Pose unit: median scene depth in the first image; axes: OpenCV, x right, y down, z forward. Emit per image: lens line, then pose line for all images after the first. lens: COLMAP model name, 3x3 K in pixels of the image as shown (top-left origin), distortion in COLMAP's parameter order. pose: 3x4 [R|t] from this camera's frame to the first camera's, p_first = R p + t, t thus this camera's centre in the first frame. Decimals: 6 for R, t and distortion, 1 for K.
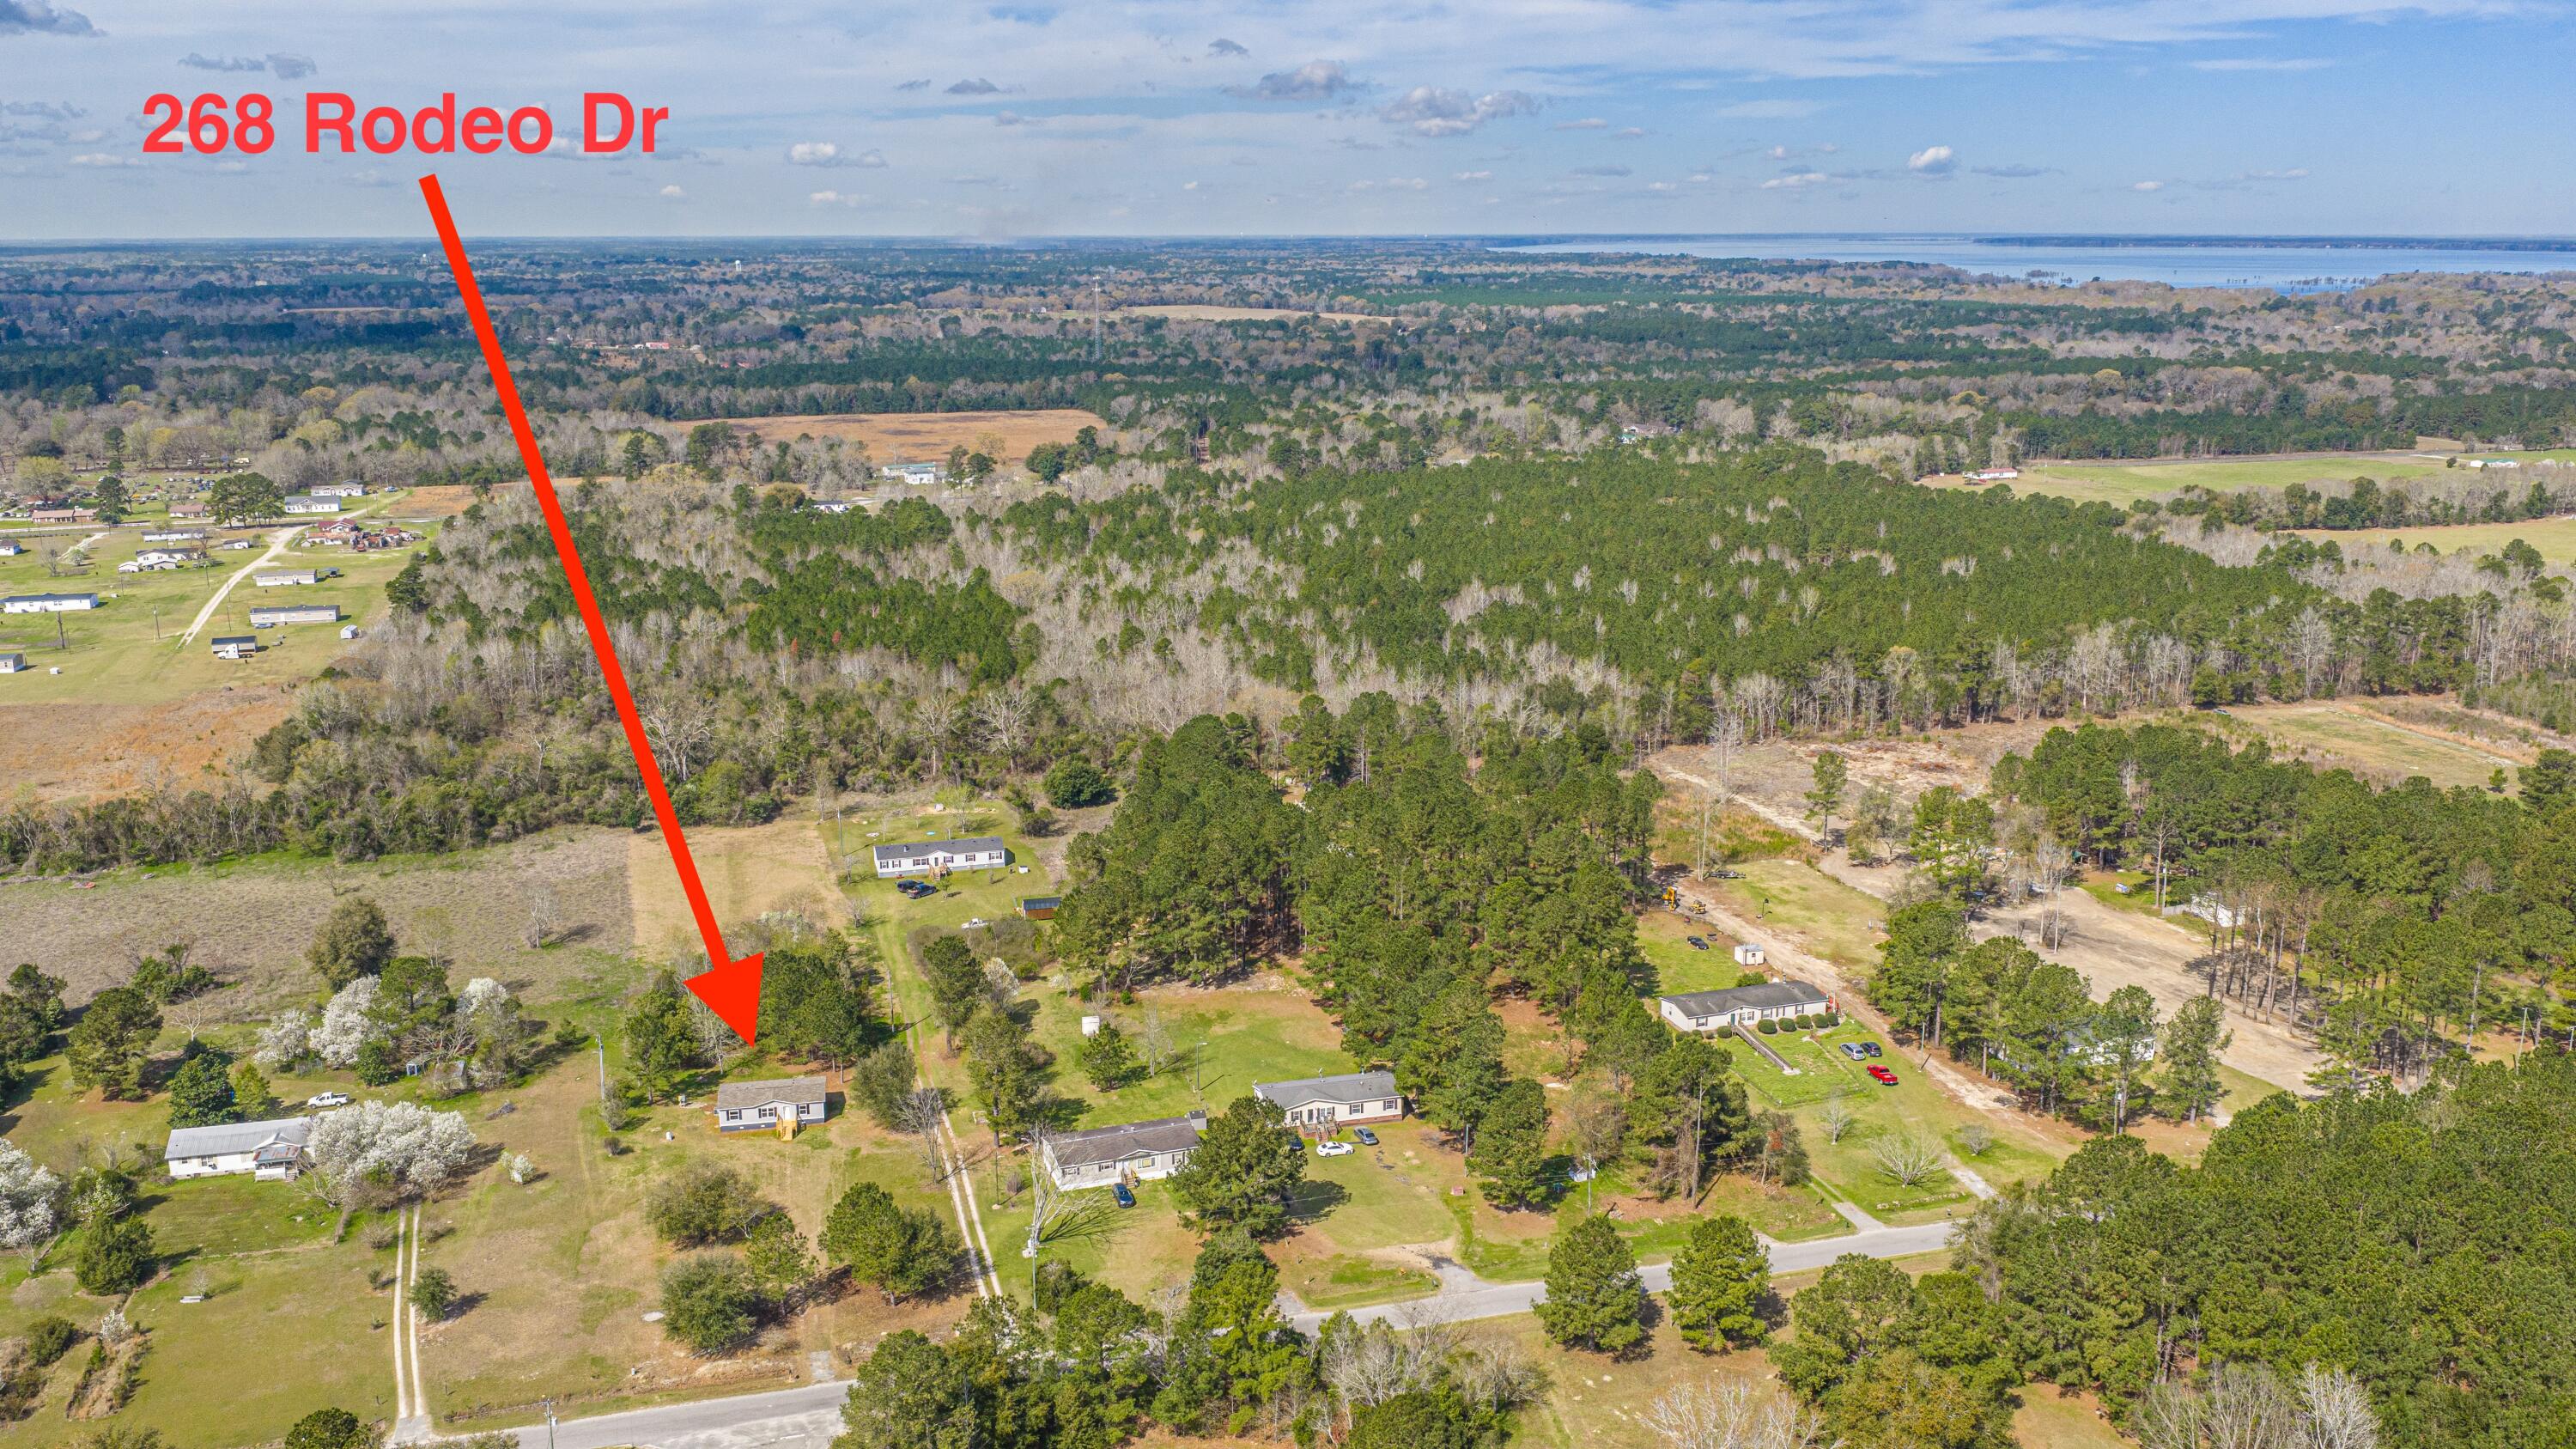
lens RADIAL K [[2135.6, 0, 1295.0], [0, 2135.6, 737.8], [0, 0, 1]] dist [0.029294, -0.057660]
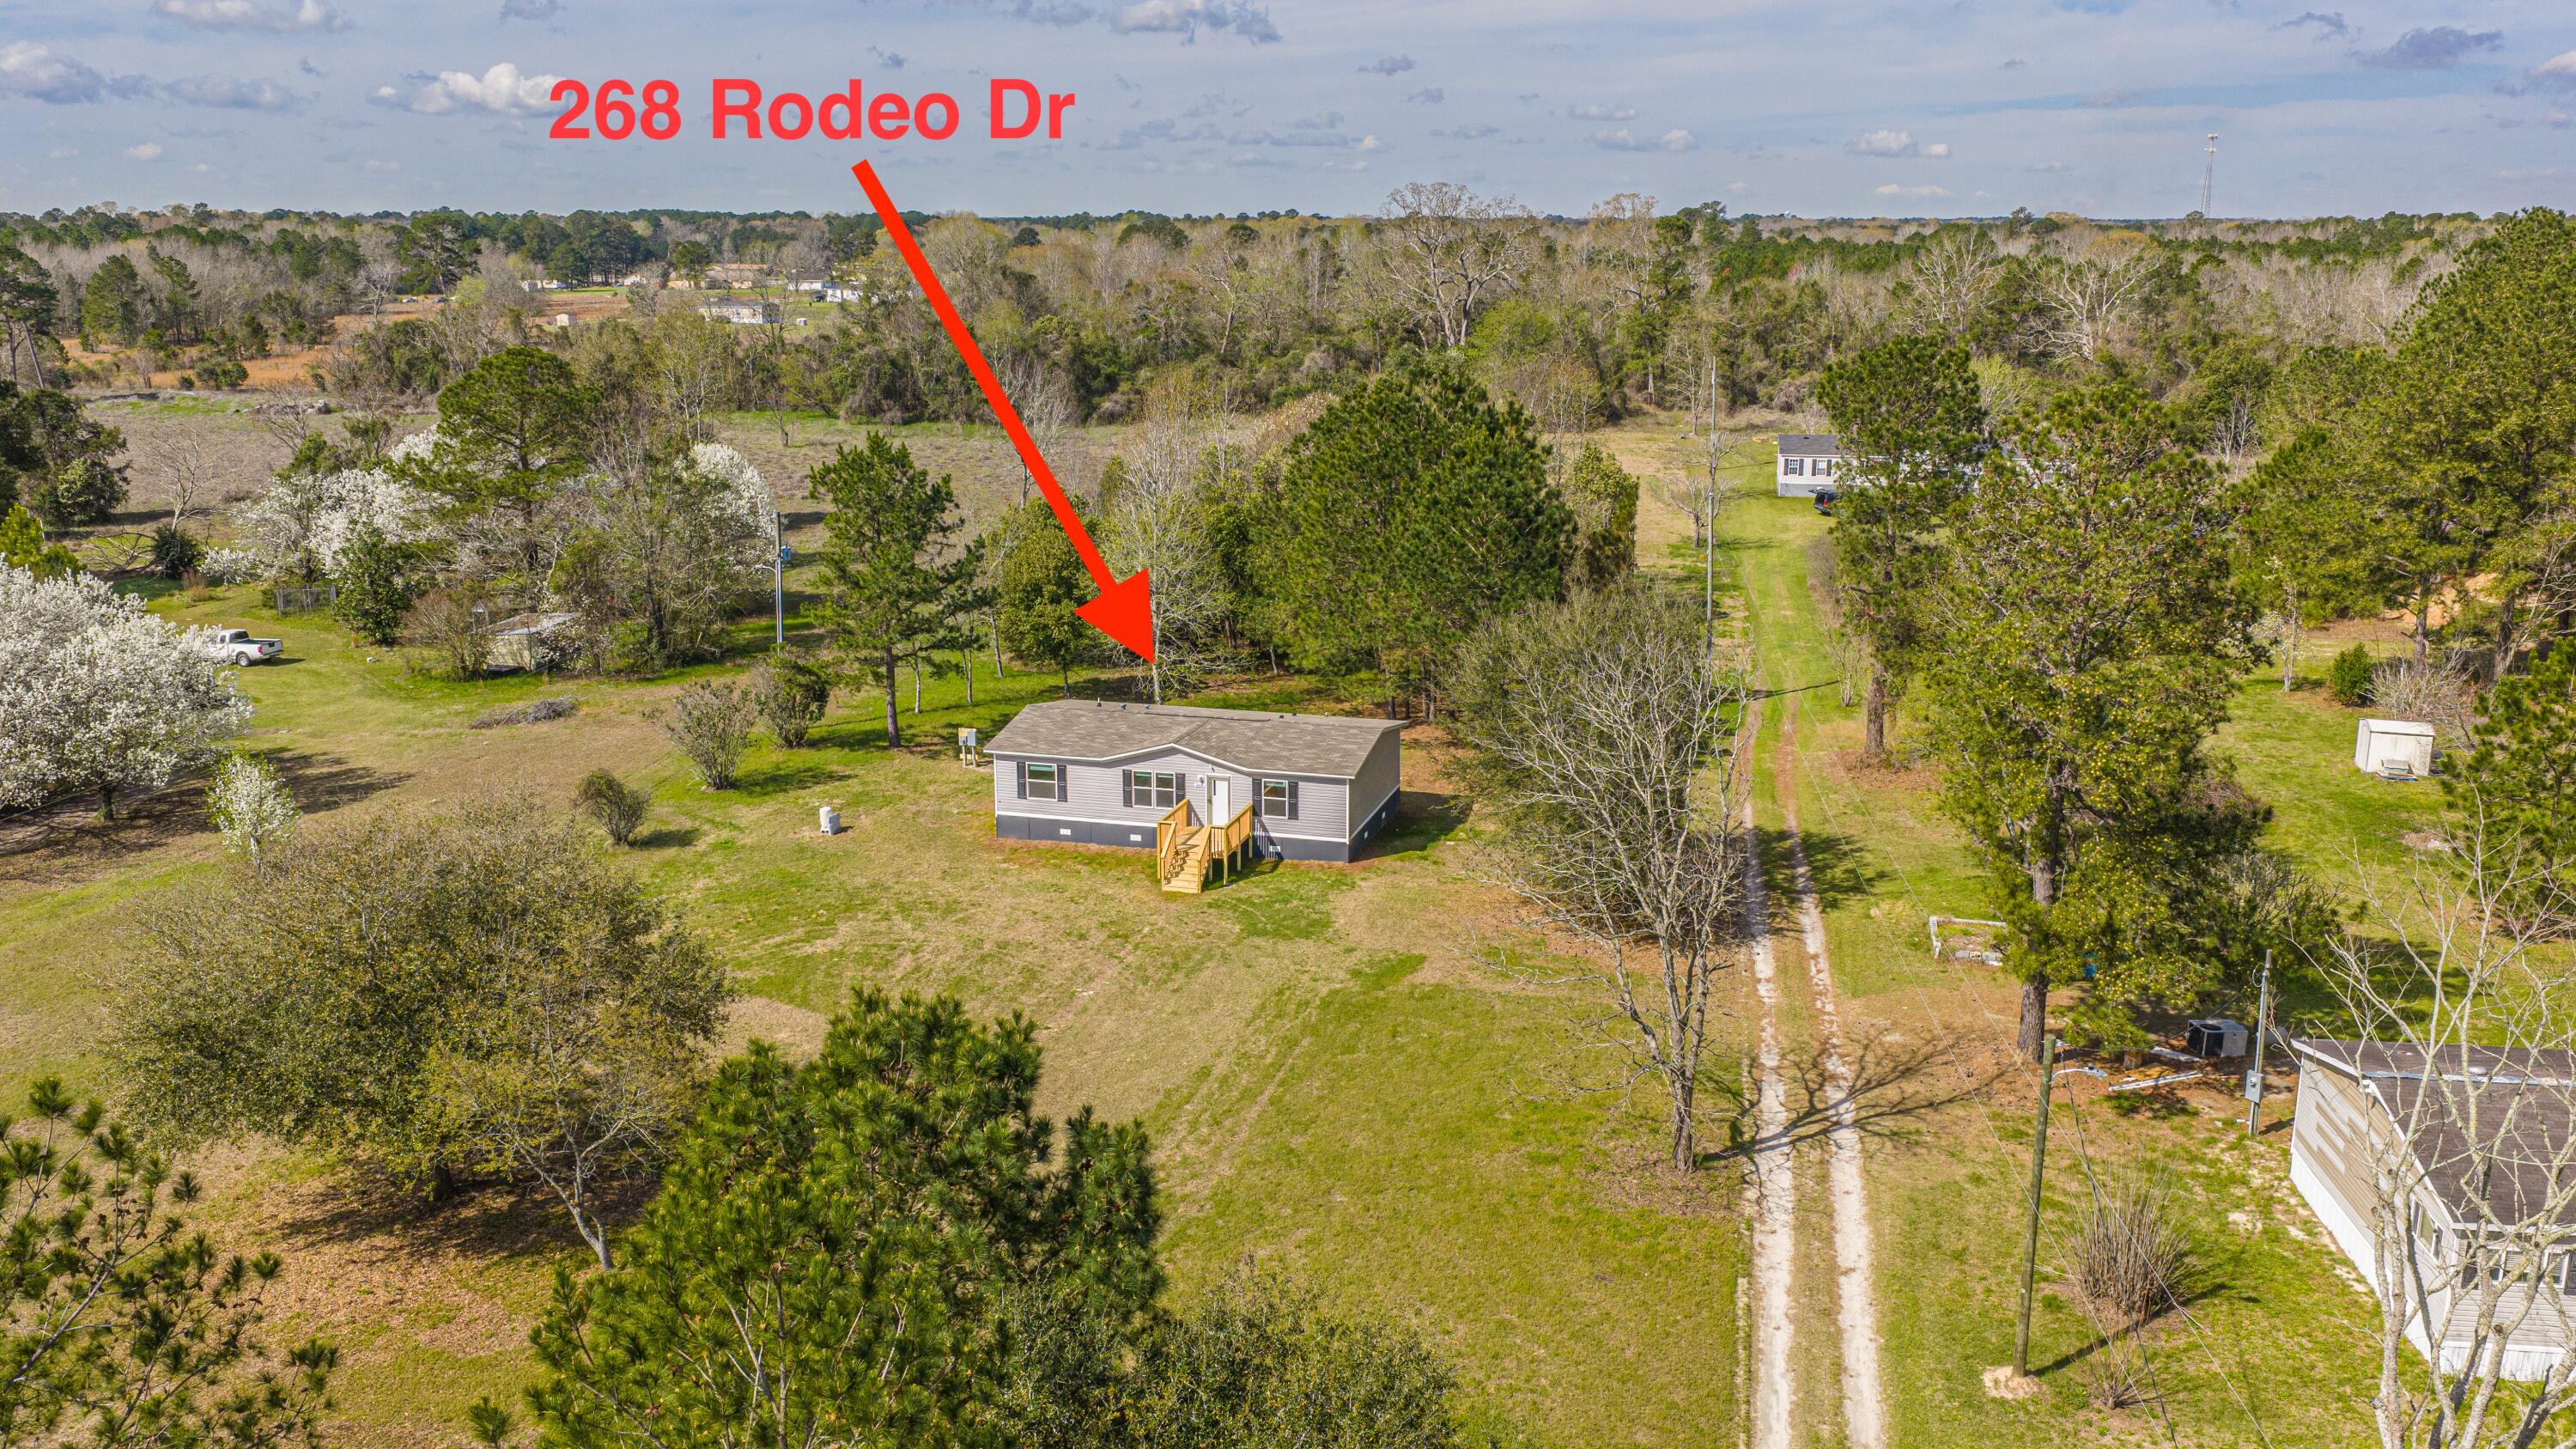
lens RADIAL K [[2135.6, 0, 1299.1], [0, 2135.6, 718.4], [0, 0, 1]] dist [0.029294, -0.057660]
pose [[0.891034, 0.105592, -0.441485, -0.080232], [-0.109324, 0.993860, 0.017062, 0.114272], [0.440576, 0.033062, 0.897106, 0.549130]]
